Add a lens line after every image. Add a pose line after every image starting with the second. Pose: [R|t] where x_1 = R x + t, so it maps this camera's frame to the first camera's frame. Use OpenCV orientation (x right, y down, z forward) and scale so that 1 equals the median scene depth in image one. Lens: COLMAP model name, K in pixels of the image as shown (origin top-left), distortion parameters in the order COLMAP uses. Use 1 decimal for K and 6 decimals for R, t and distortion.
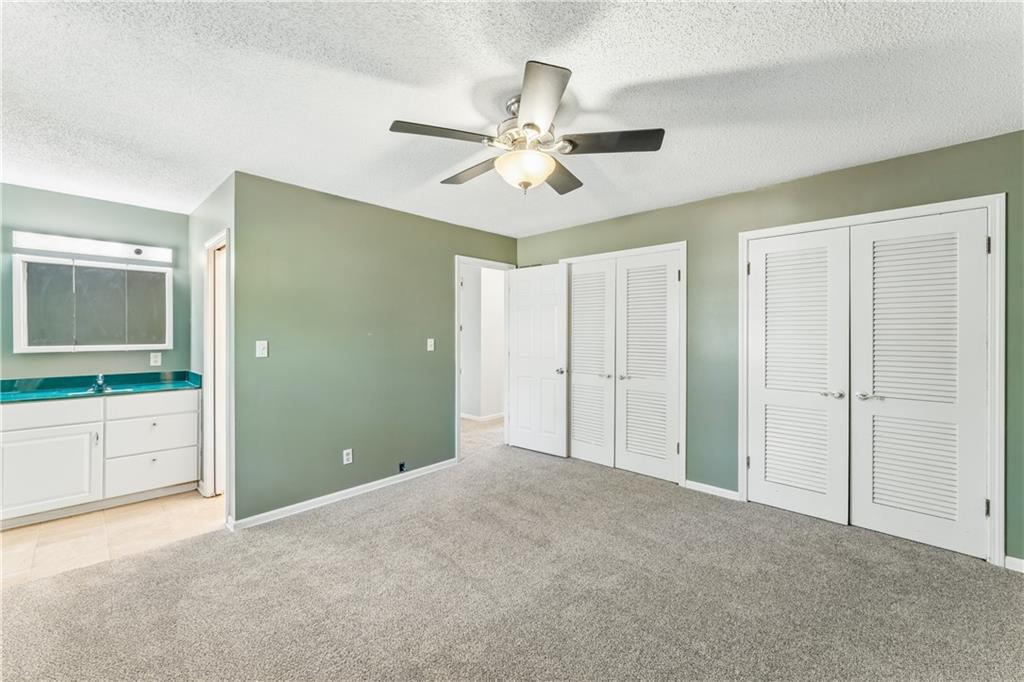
lens RADIAL K [[402.9, 0, 514.7], [0, 402.9, 330.8], [0, 0, 1]] dist [-0.020521, -0.000085]
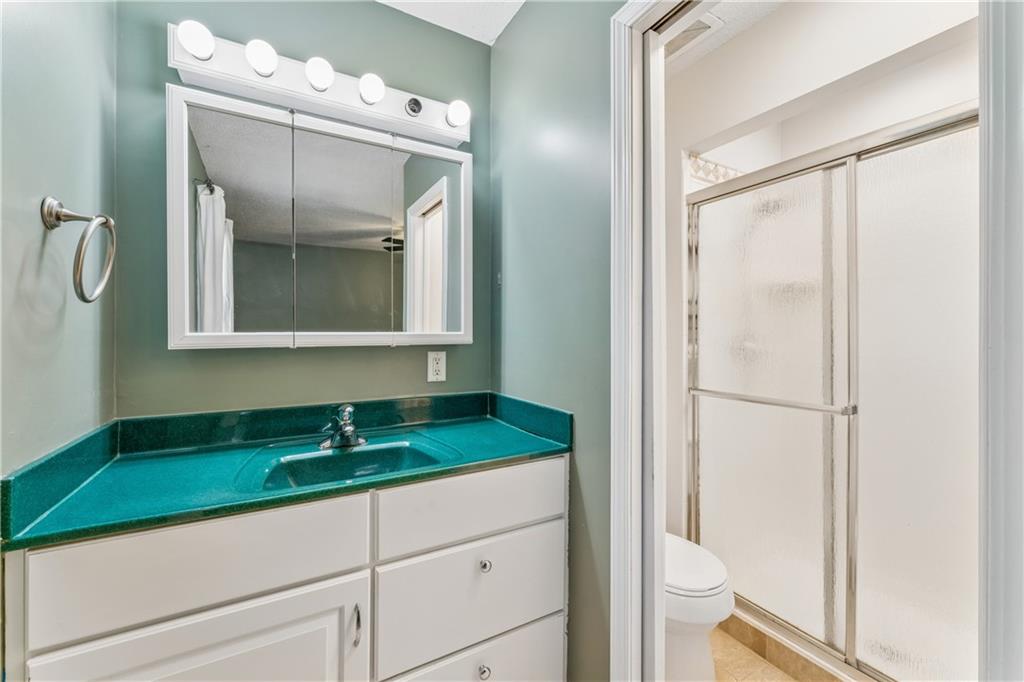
lens RADIAL K [[407.3, 0, 505.7], [0, 407.3, 339.3], [0, 0, 1]] dist [-0.007267, 0.000046]
pose [[0.947004, 0.004562, -0.321190, -0.736516], [0.000822, 0.999862, 0.016622, 0.036385], [0.321221, -0.016005, 0.946869, 0.639706]]
